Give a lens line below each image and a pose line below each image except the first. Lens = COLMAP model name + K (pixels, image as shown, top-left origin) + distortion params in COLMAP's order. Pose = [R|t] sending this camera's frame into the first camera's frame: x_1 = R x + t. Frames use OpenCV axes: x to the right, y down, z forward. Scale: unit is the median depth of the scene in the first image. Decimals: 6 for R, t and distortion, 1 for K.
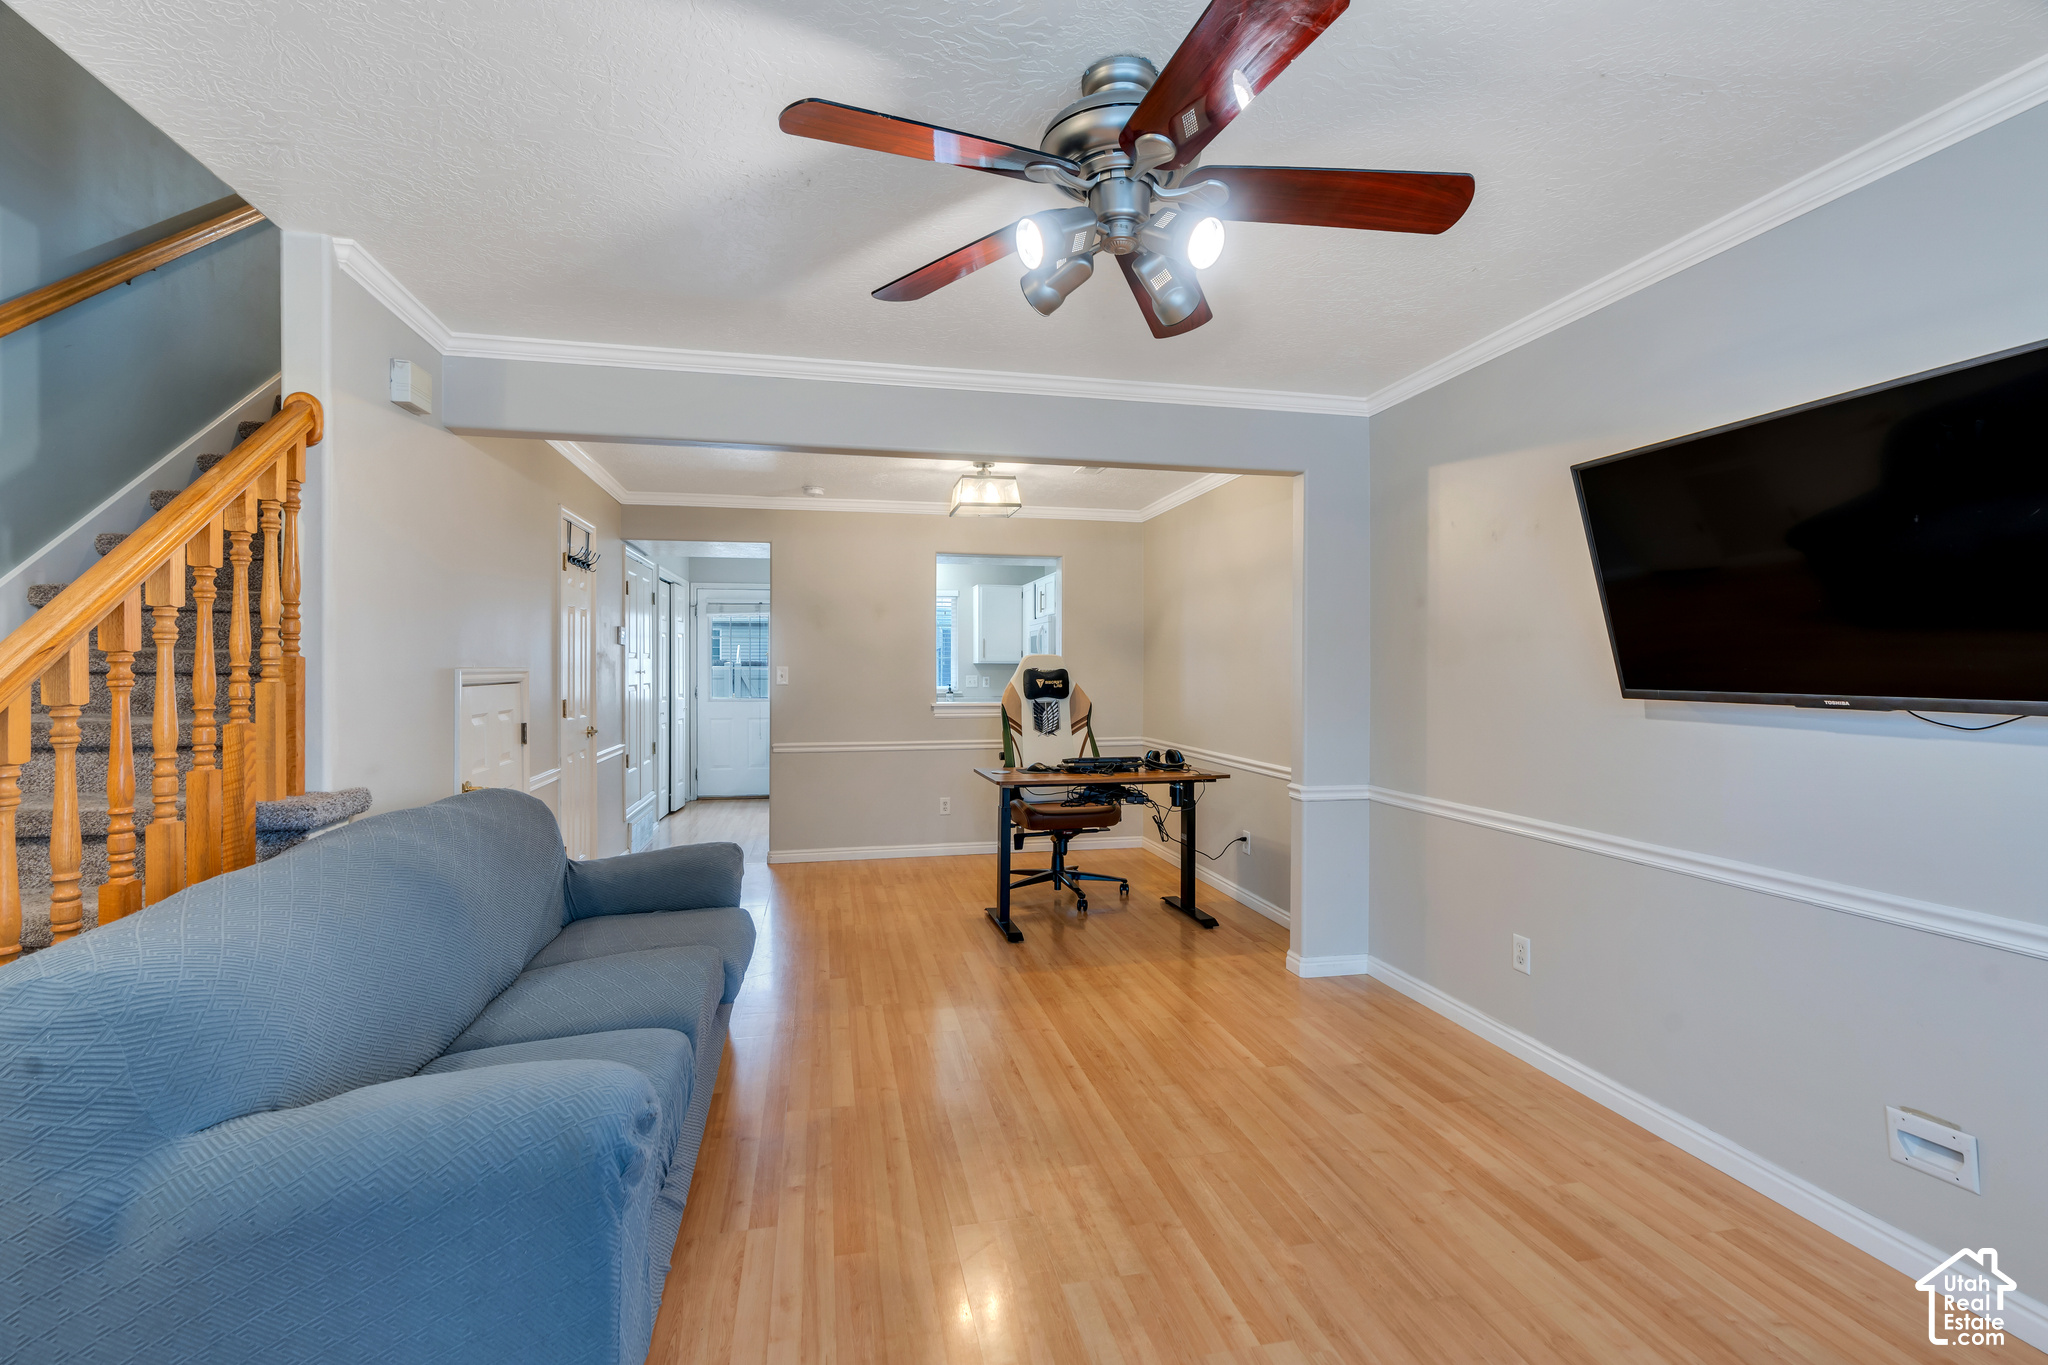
lens RADIAL K [[905.3, 0, 1022.8], [0, 905.3, 675.5], [0, 0, 1]] dist [-0.002865, -0.000051]
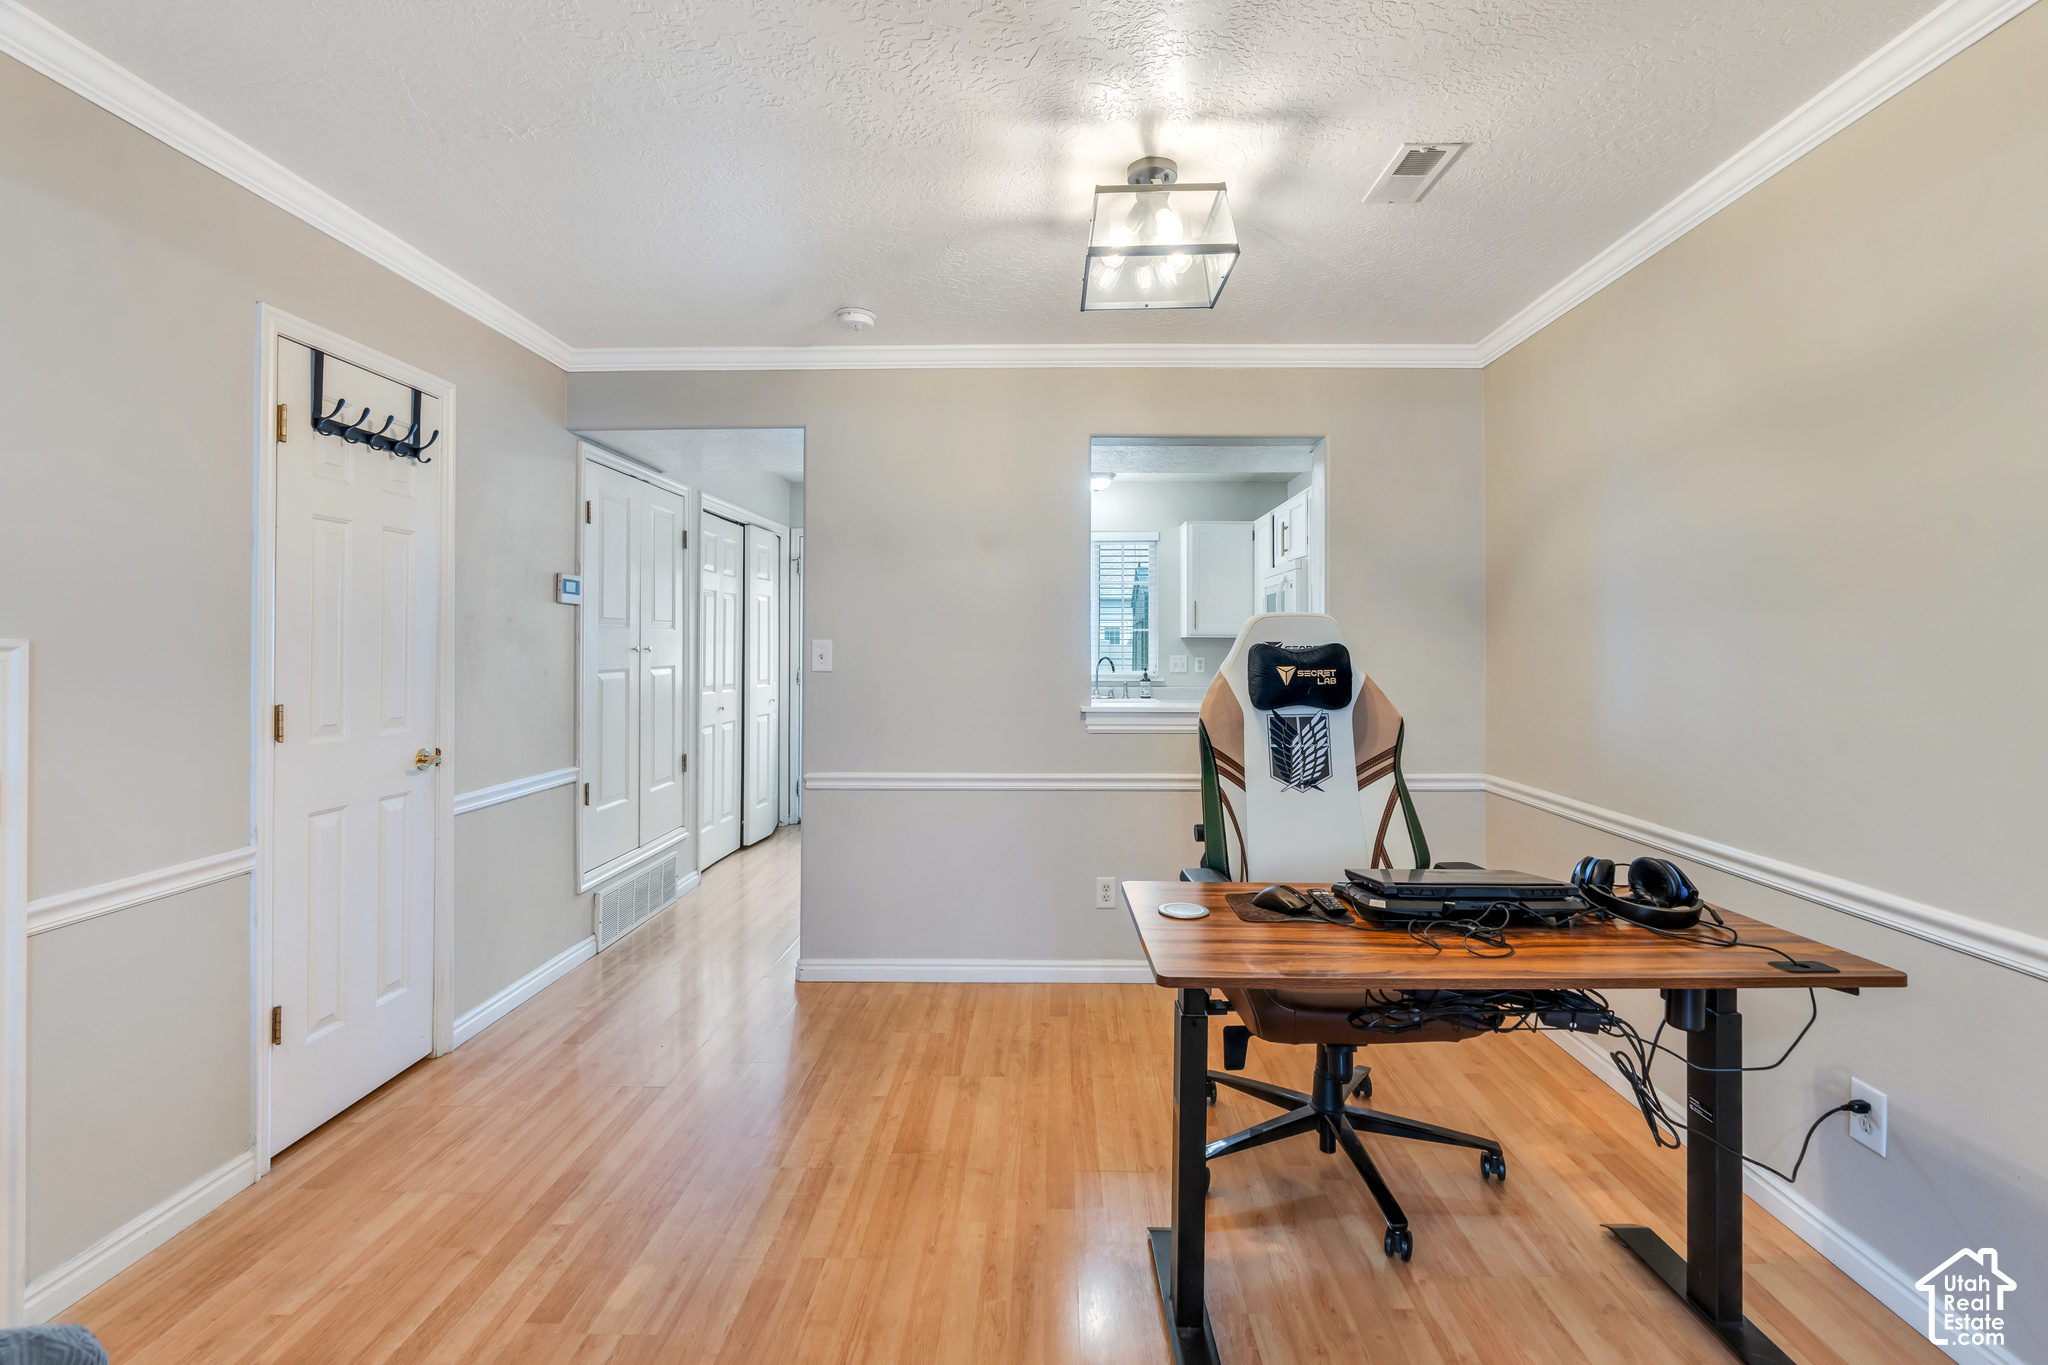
lens RADIAL K [[905.3, 0, 1037.7], [0, 905.3, 647.1], [0, 0, 1]] dist [-0.002865, -0.000051]
pose [[0.971390, 0.001669, -0.237486, 0.005809], [-0.003255, 0.999975, -0.006285, -0.002403], [0.237470, 0.006878, 0.971371, 0.522295]]
